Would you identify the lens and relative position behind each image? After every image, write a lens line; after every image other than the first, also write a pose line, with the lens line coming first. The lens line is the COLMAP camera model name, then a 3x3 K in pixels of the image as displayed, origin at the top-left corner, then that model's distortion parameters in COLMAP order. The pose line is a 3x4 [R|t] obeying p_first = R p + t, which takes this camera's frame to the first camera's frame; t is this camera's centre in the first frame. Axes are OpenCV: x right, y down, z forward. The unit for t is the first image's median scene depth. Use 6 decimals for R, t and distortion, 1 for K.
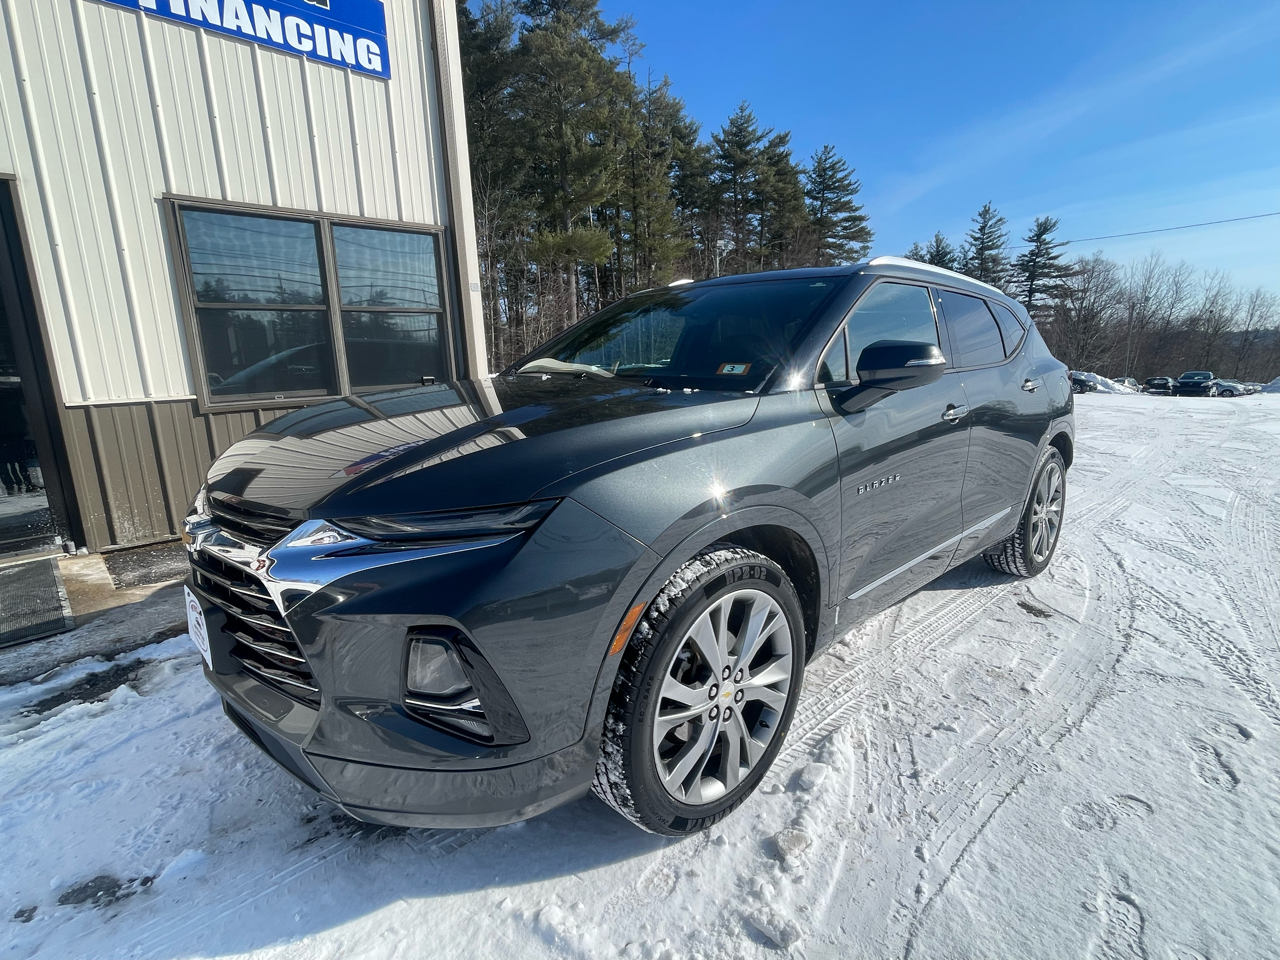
lens RADIAL K [[710.3, 0, 640.0], [0, 710.3, 480.0], [0, 0, 1]] dist [-0.001136, 0.001243]
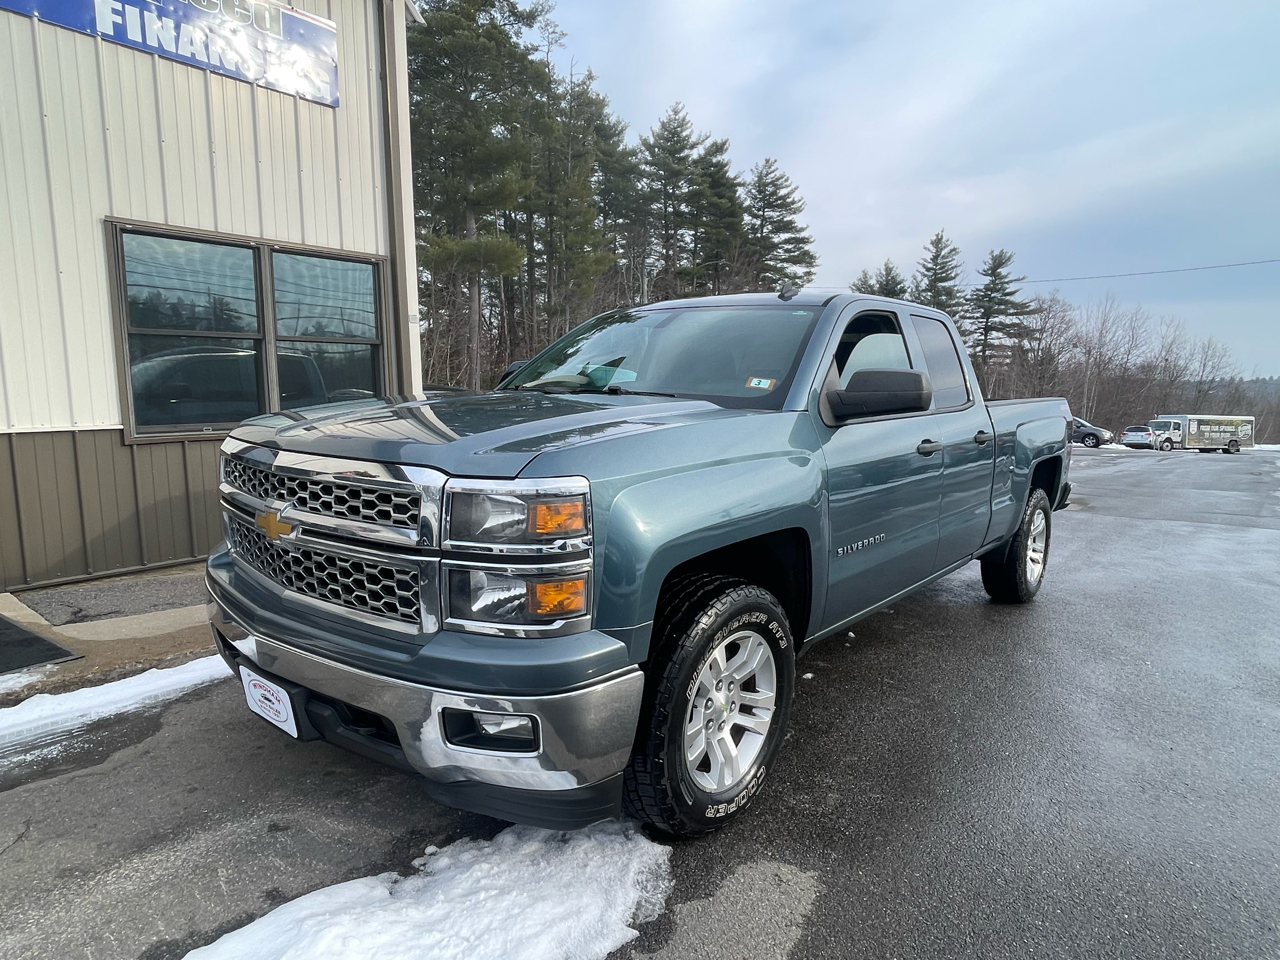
lens RADIAL K [[919.1, 0, 658.0], [0, 919.1, 484.1], [0, 0, 1]] dist [0.008282, 0.001886]
pose [[0.989792, 0.019538, 0.141173, -0.028021], [-0.010895, 0.998033, -0.061740, 0.008993], [-0.142101, 0.059572, 0.988058, -0.095596]]
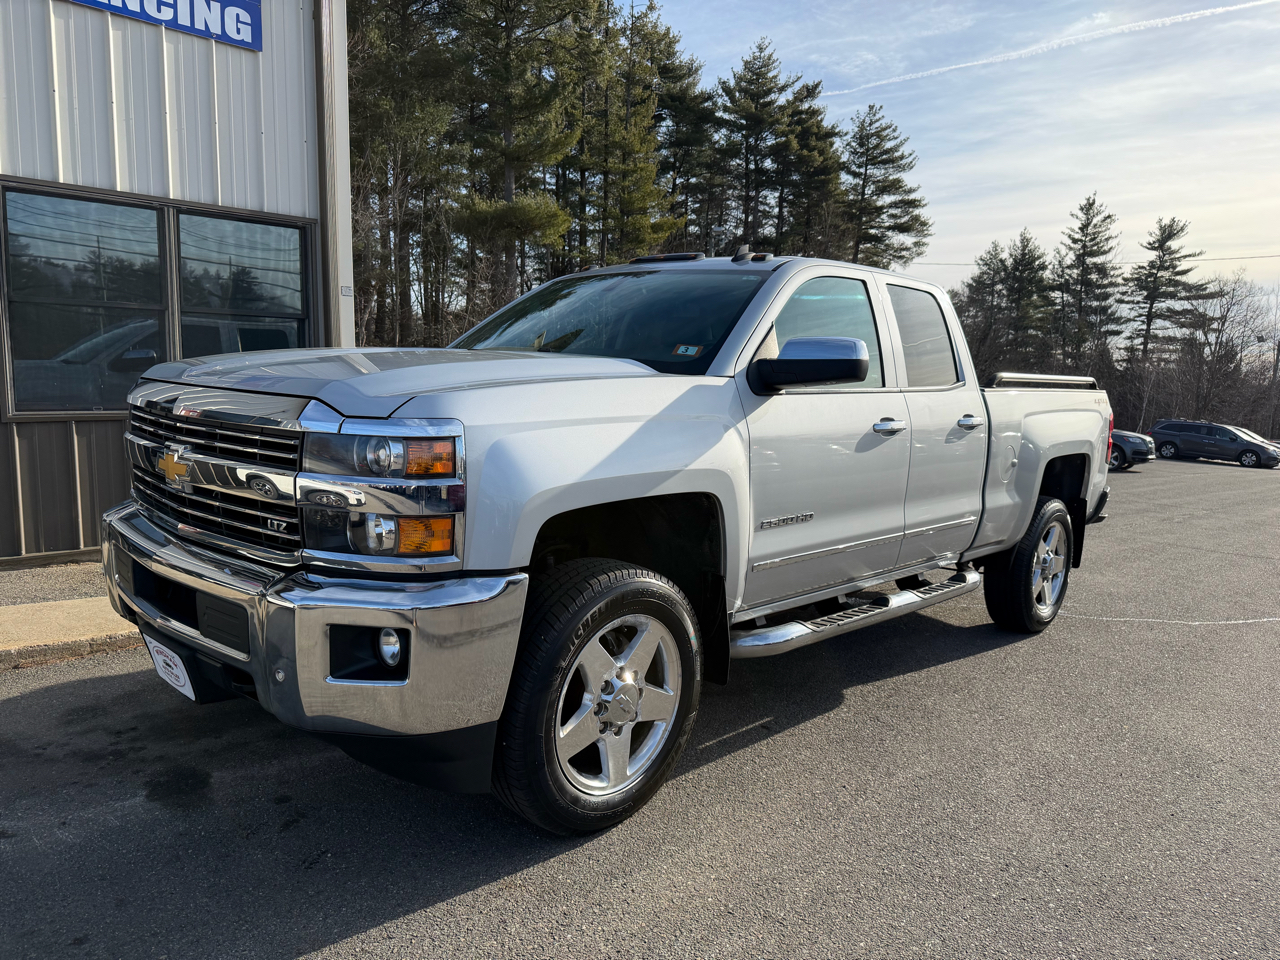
lens RADIAL K [[1091.5, 0, 658.2], [0, 1091.5, 512.1], [0, 0, 1]] dist [0.009925, -0.007134]
pose [[0.998140, 0.055639, 0.024900, 0.036319], [-0.054555, 0.997615, -0.042293, 0.008978], [-0.027194, 0.040856, 0.998795, -0.103460]]
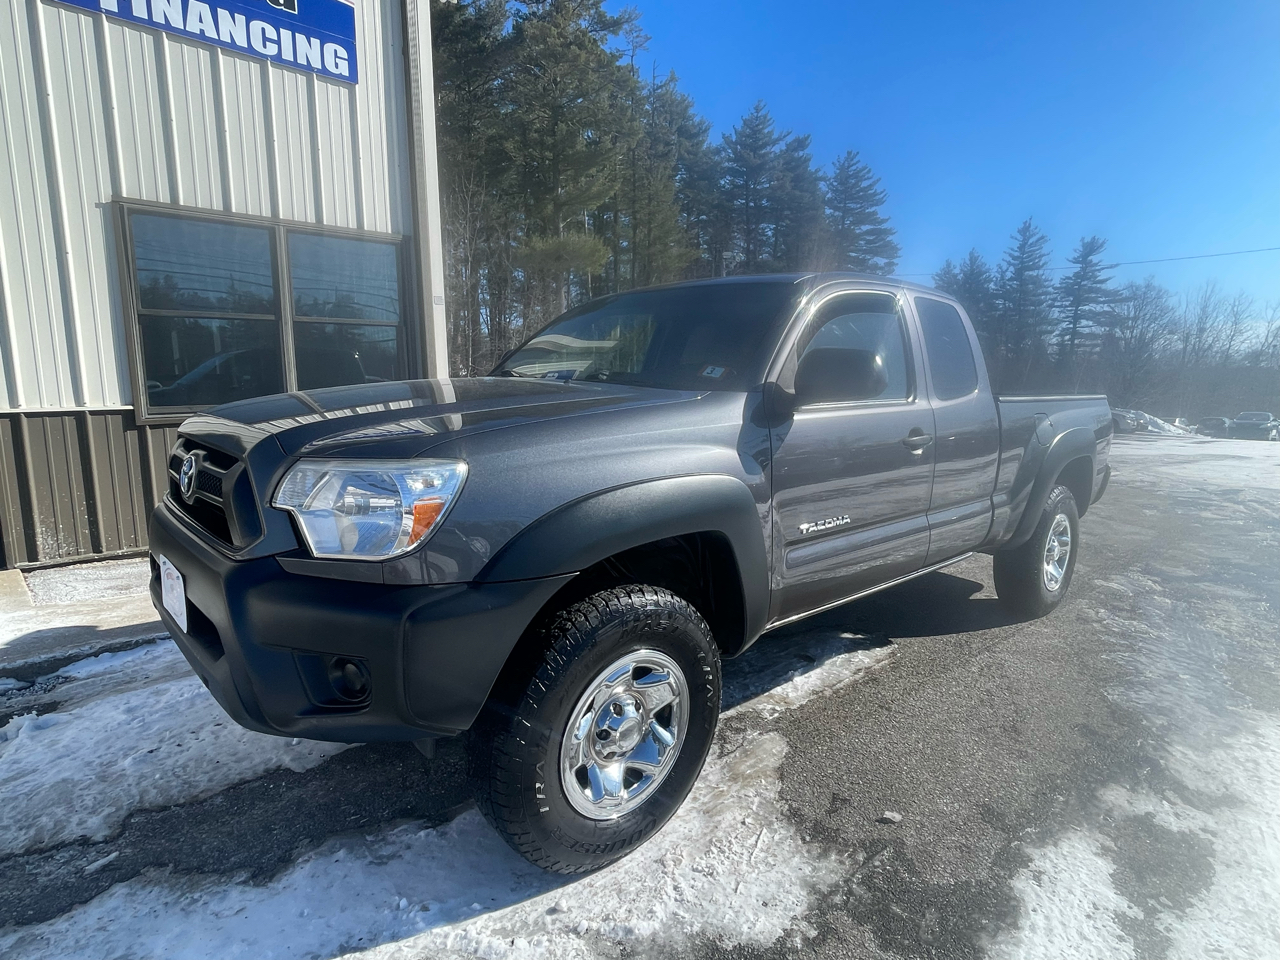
lens RADIAL K [[815.6, 0, 640.0], [0, 815.6, 480.0], [0, 0, 1]] dist [-0.006614, -0.001373]
pose [[0.999550, 0.029977, -0.001349, 0.010502], [-0.030007, 0.998557, -0.044536, 0.000633], [0.000012, 0.044556, 0.999007, -0.015804]]
